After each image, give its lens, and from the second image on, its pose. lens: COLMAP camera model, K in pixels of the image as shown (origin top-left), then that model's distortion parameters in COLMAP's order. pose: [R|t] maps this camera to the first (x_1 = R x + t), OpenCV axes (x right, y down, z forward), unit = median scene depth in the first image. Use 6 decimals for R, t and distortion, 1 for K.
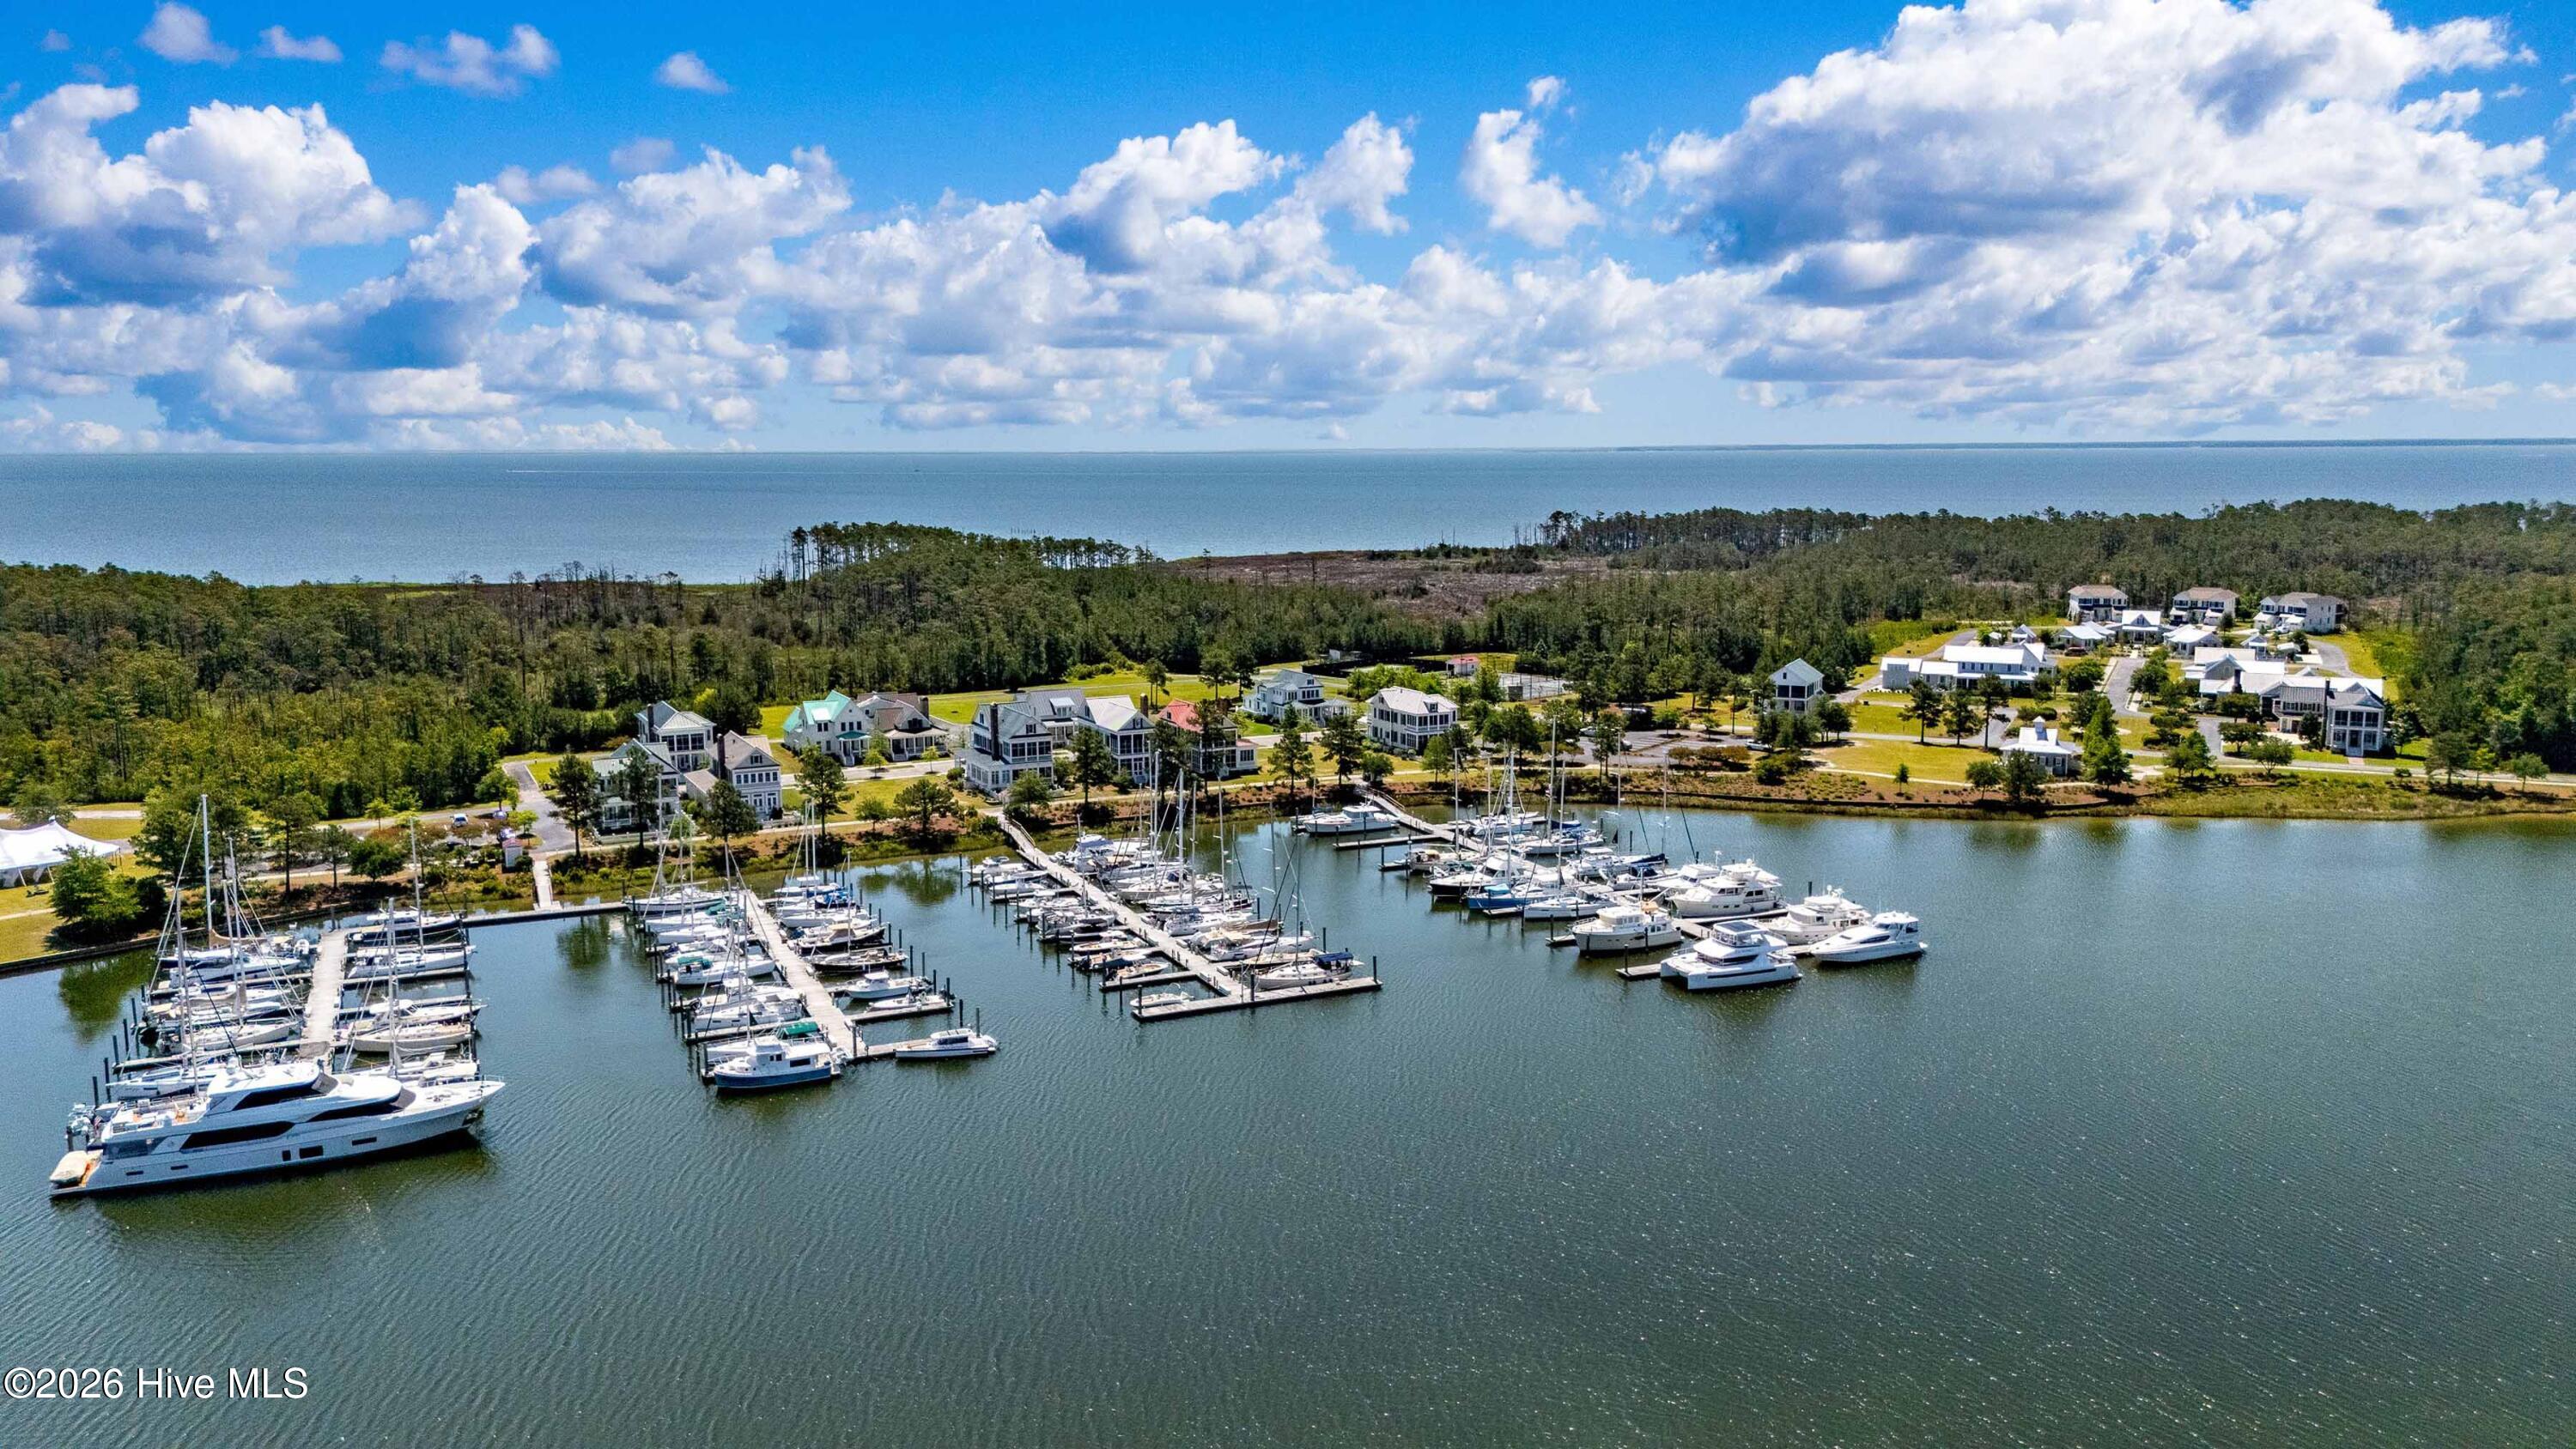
lens RADIAL K [[1880.4, 0, 1282.3], [0, 1880.4, 691.2], [0, 0, 1]] dist [0.080044, -0.090189]
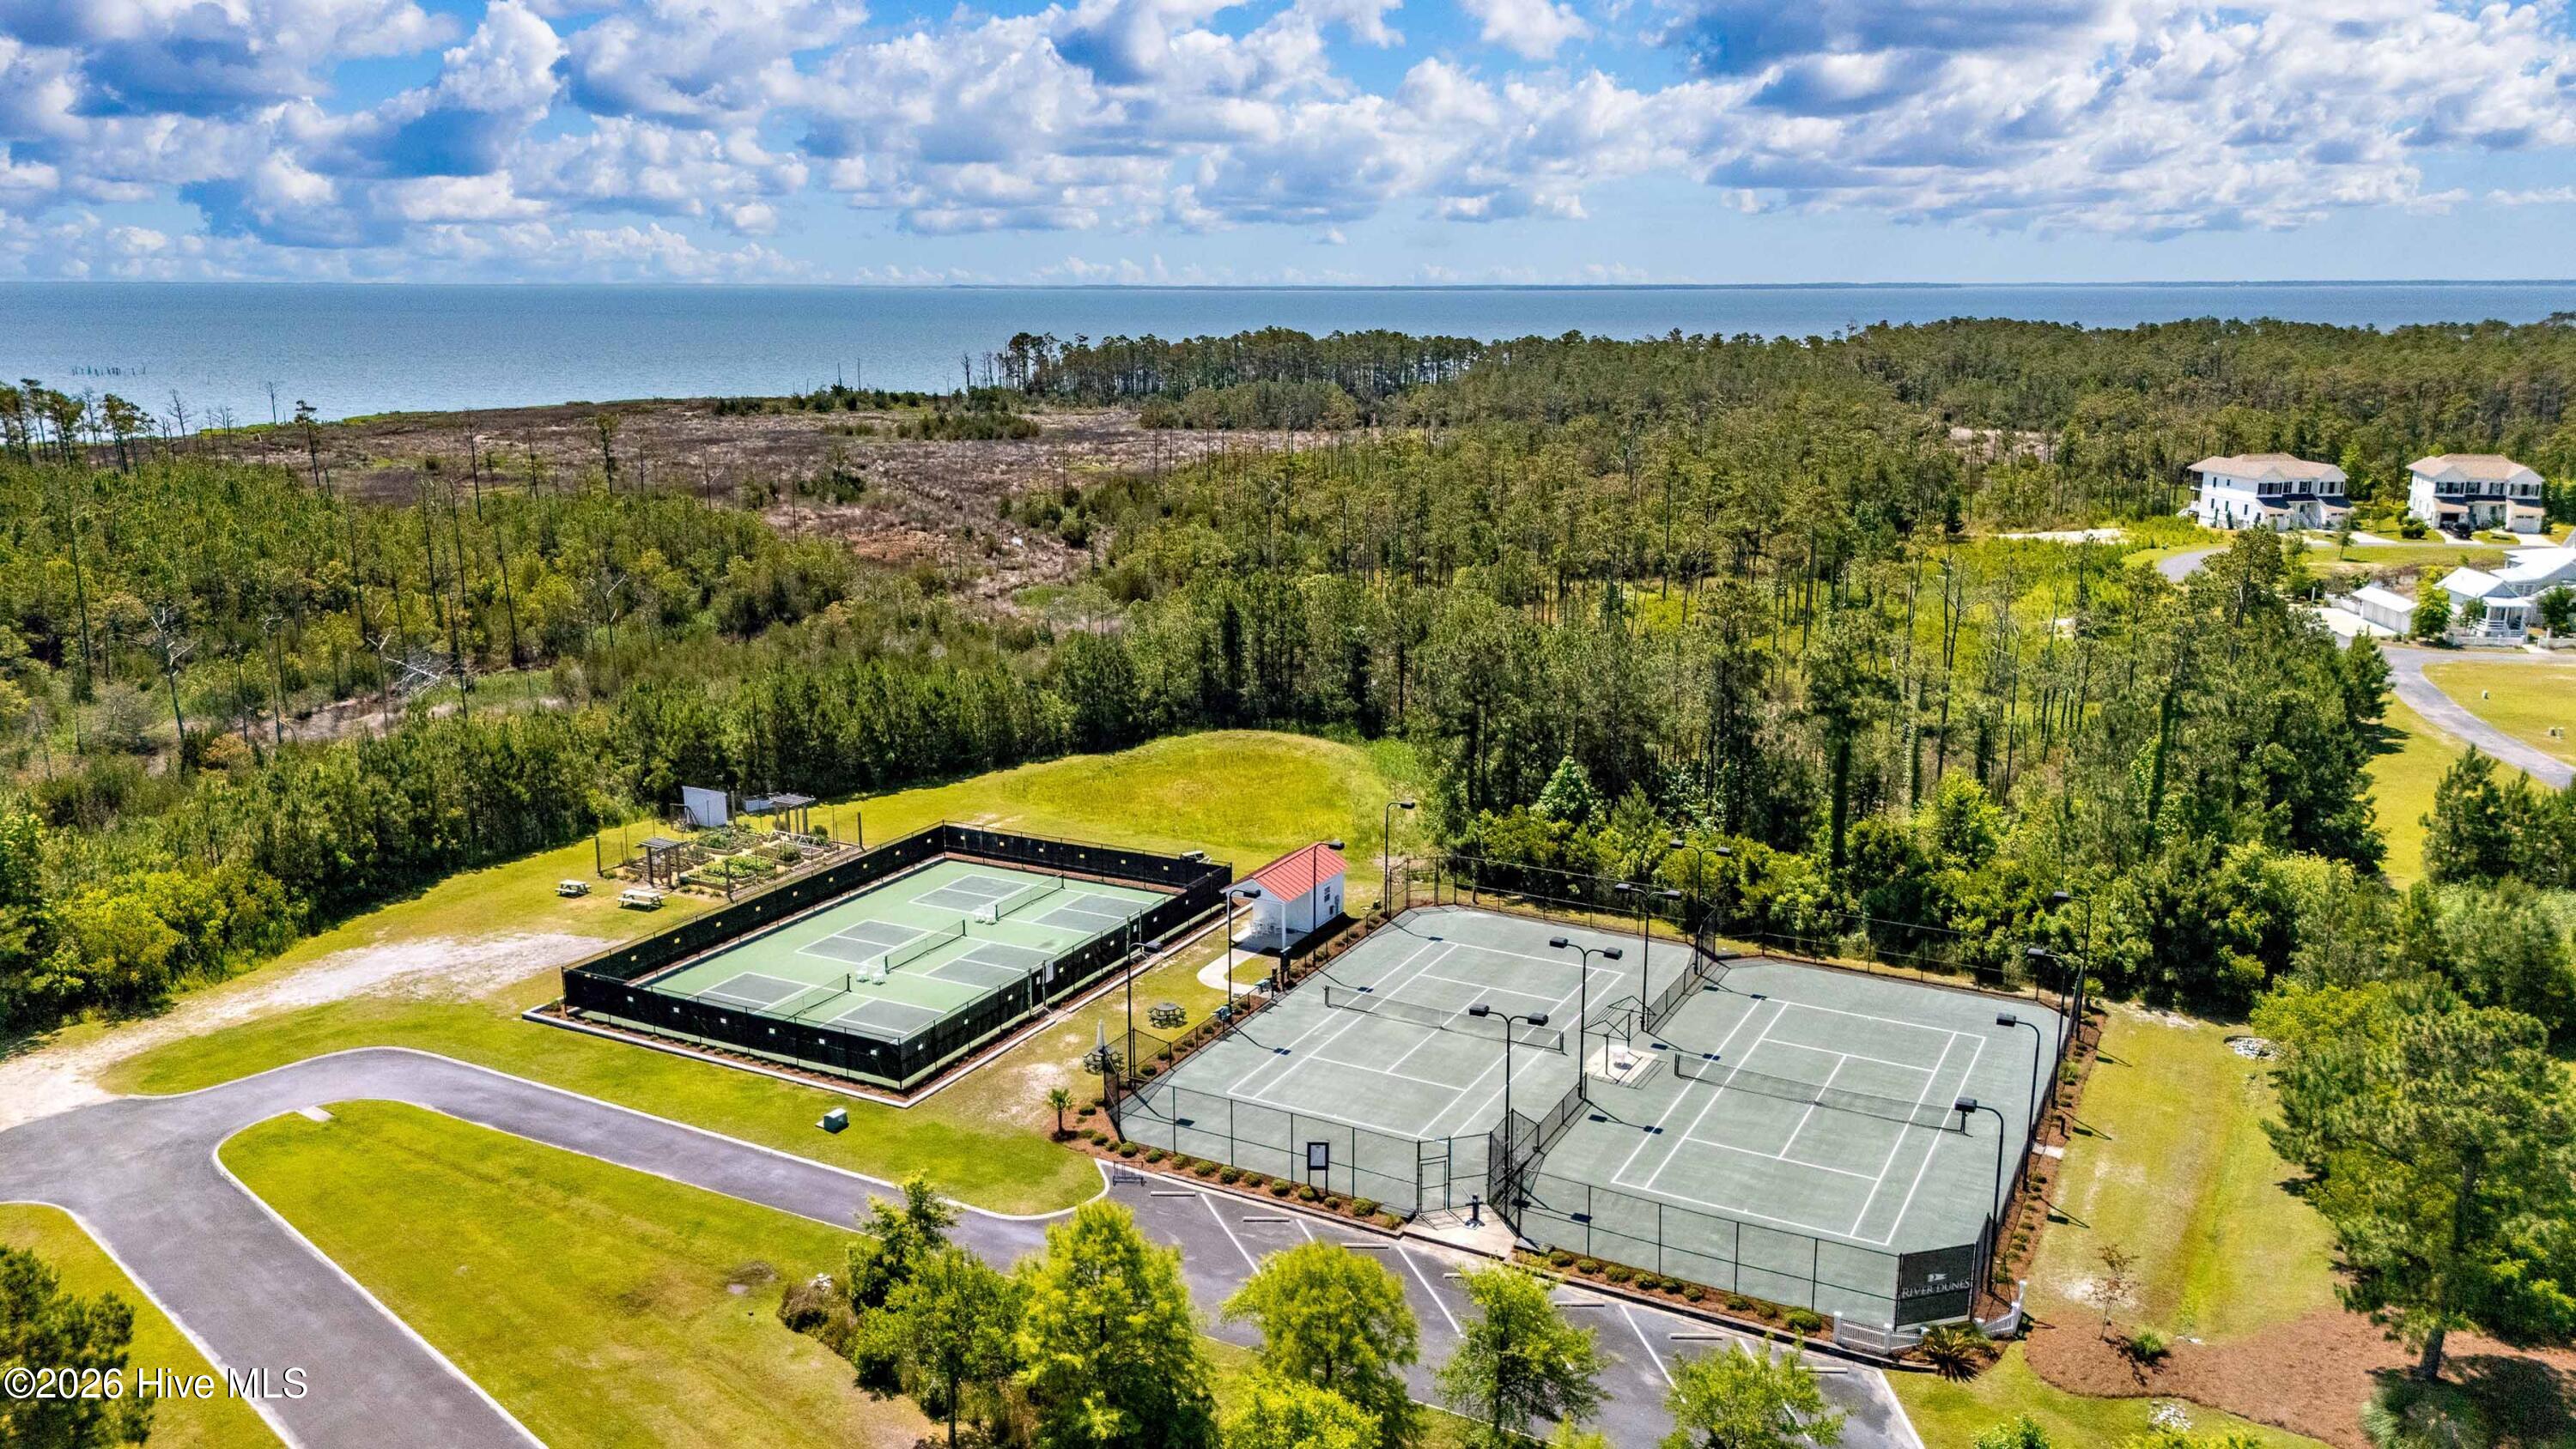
lens RADIAL K [[1880.4, 0, 1282.3], [0, 1880.4, 691.2], [0, 0, 1]] dist [0.080044, -0.090189]
pose [[0.939638, -0.062492, 0.336414, 0.008548], [0.034698, 0.995515, 0.088010, -0.030961], [-0.340406, -0.071025, 0.937592, 0.395753]]
